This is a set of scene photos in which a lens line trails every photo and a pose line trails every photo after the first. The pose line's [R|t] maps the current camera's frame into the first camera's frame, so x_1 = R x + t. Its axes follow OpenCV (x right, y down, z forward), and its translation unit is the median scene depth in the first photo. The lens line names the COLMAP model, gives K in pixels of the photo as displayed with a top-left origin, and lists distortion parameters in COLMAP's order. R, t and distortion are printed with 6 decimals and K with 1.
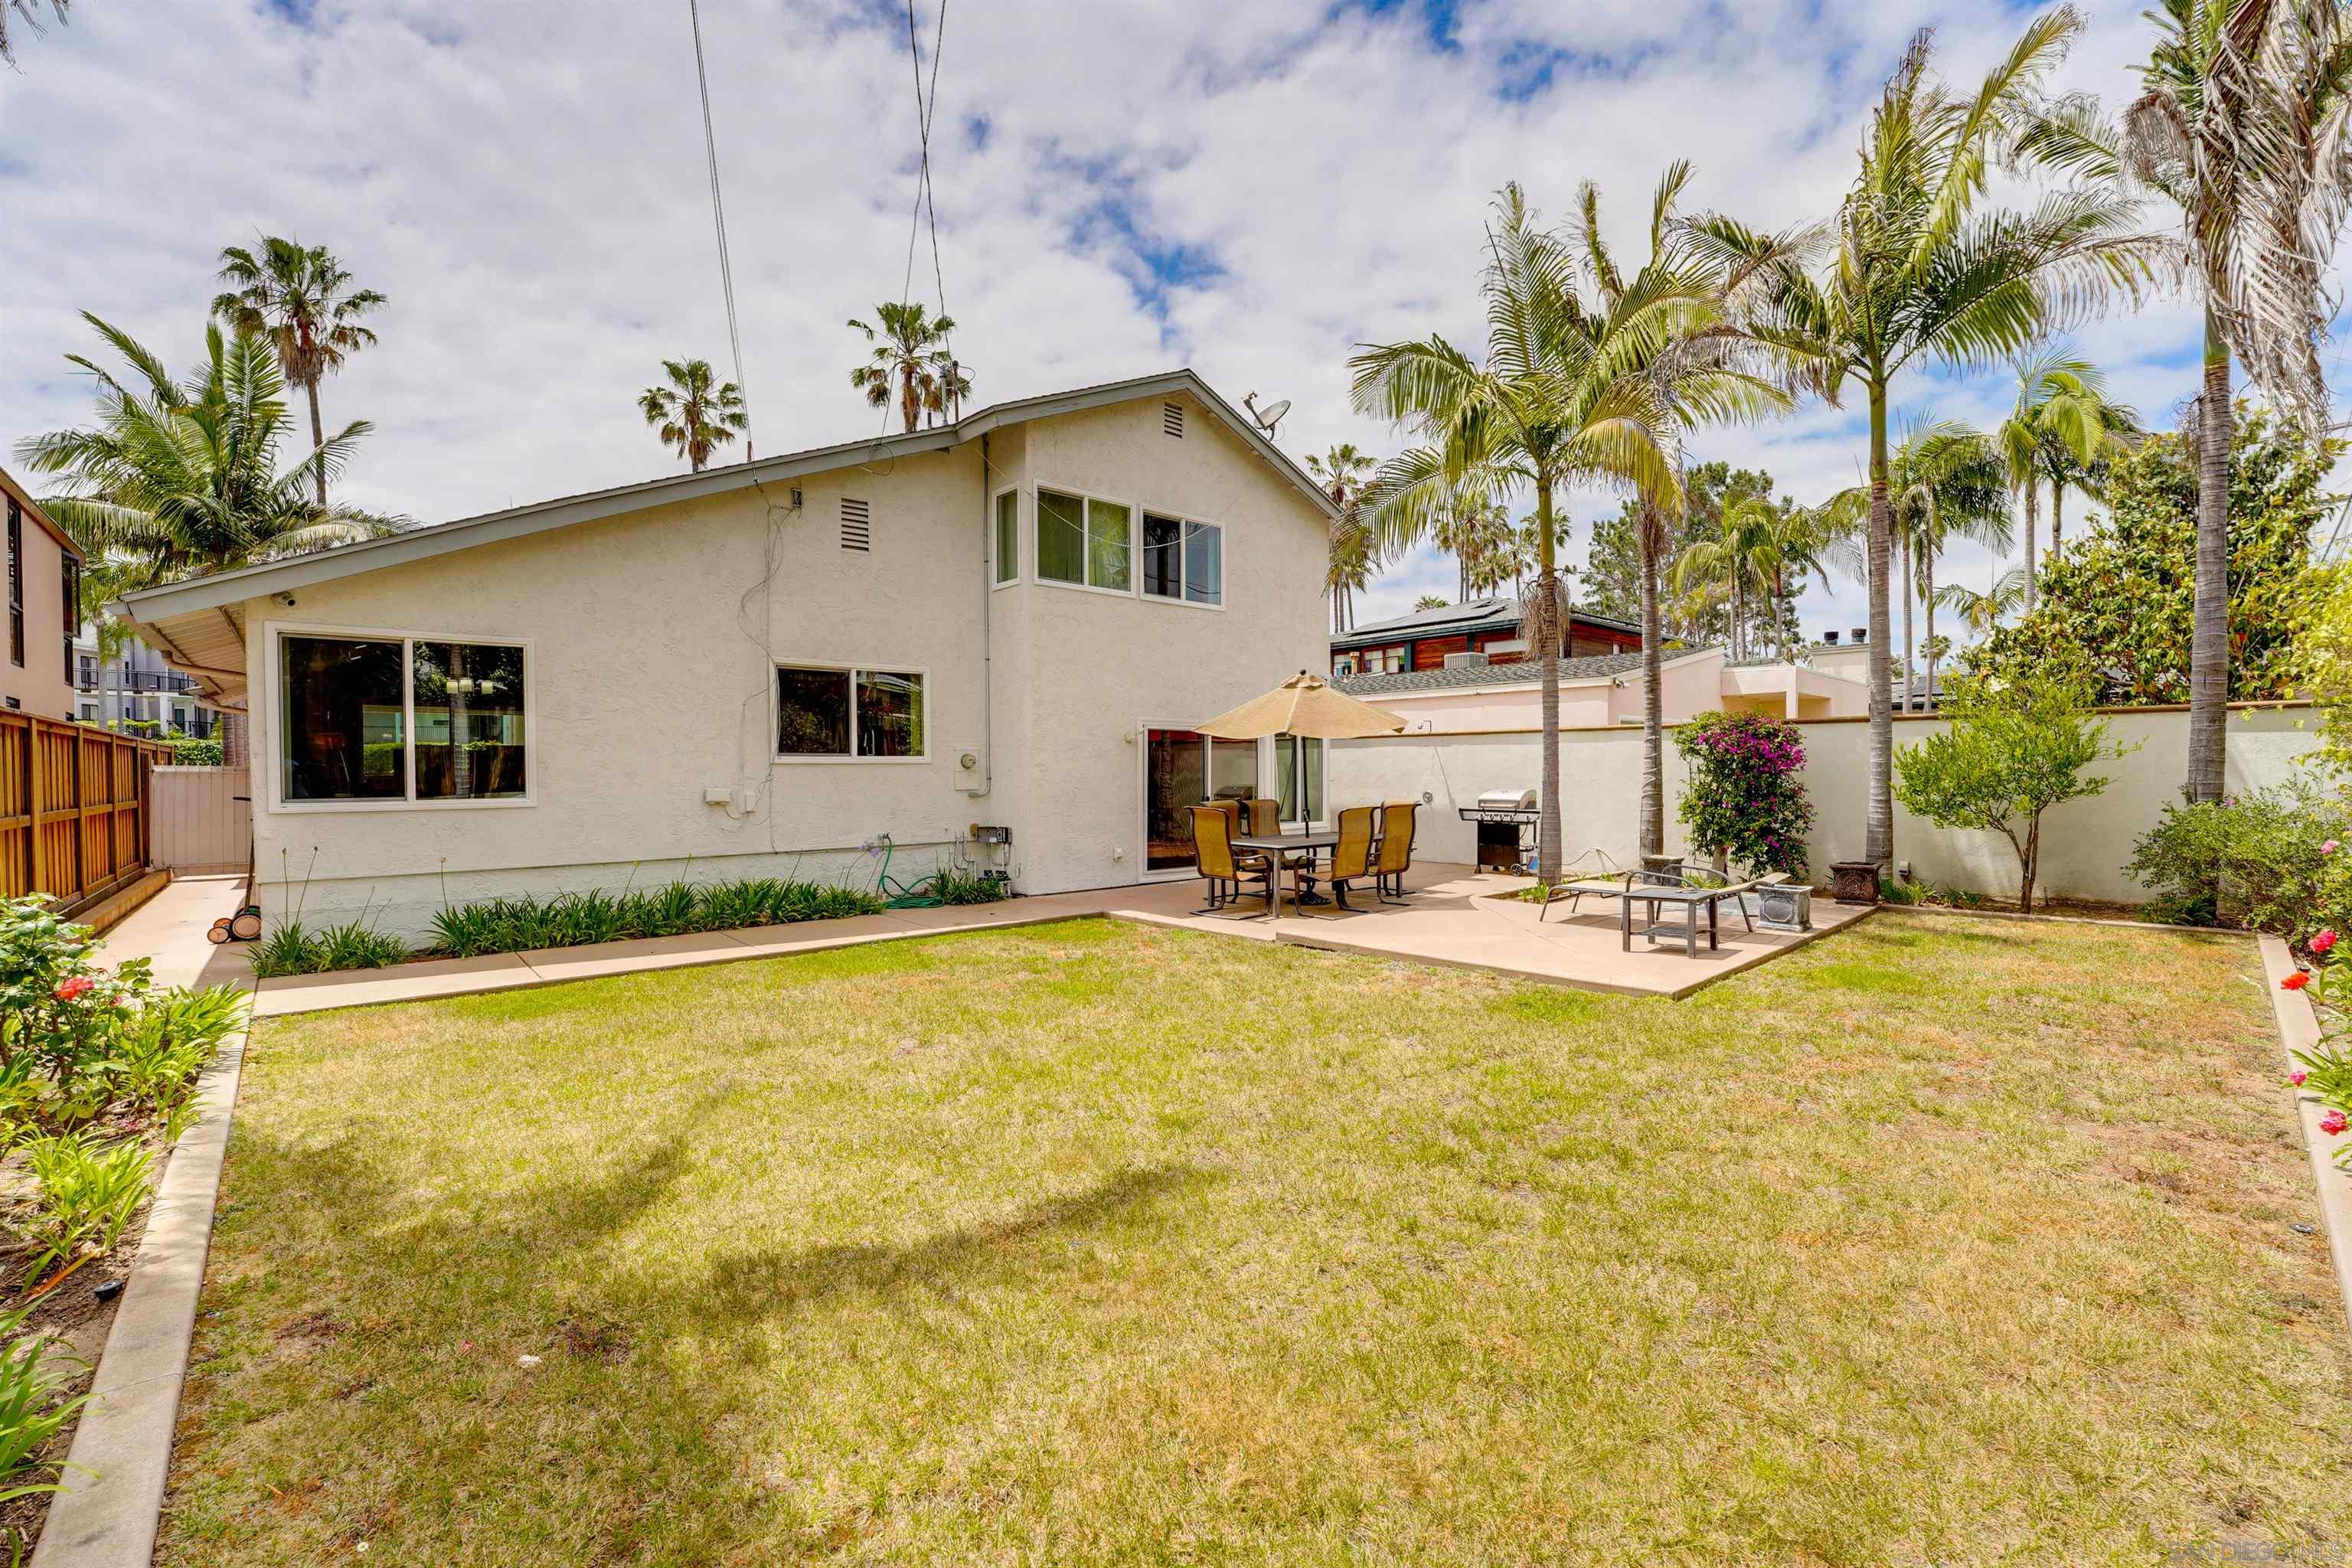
lens RADIAL K [[963.2, 0, 1142.5], [0, 963.2, 783.3], [0, 0, 1]] dist [-0.026138, 0.002303]
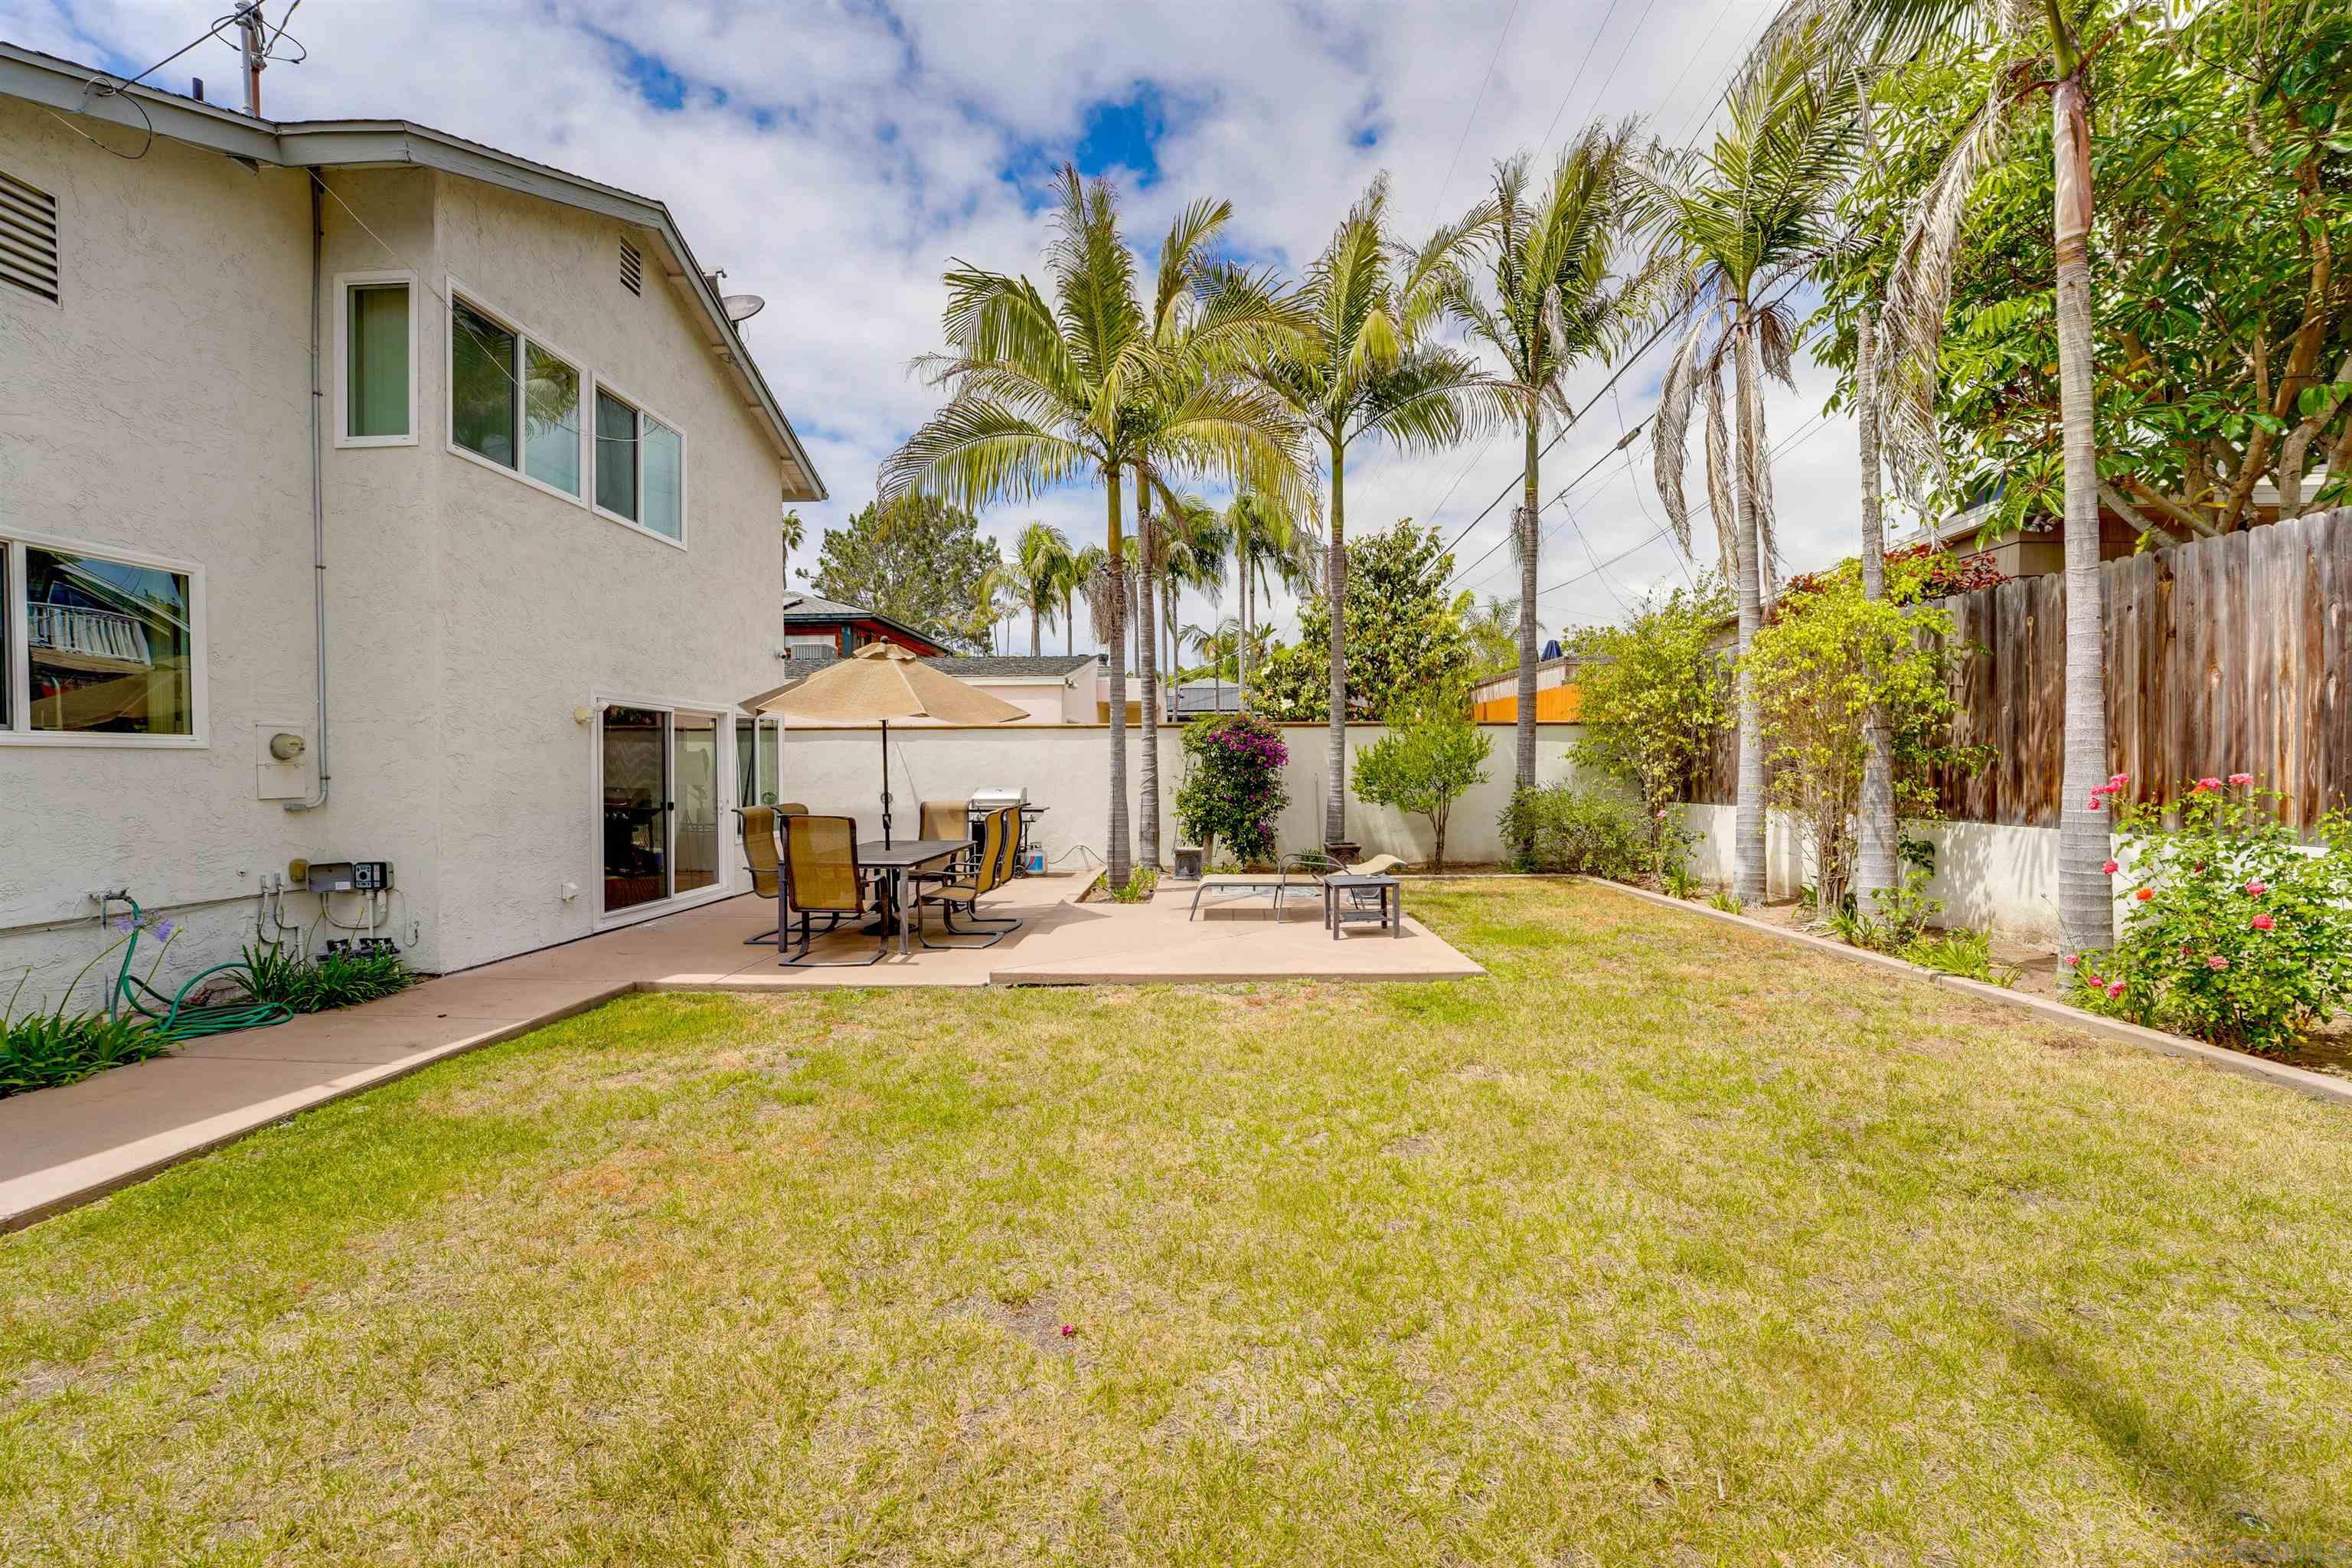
lens RADIAL K [[963.2, 0, 1182.7], [0, 963.2, 779.2], [0, 0, 1]] dist [-0.026138, 0.002303]
pose [[0.680445, -0.006360, 0.732771, -0.228748], [0.011305, 0.999934, -0.001818, 0.002600], [-0.732712, 0.009521, 0.680472, 0.262609]]
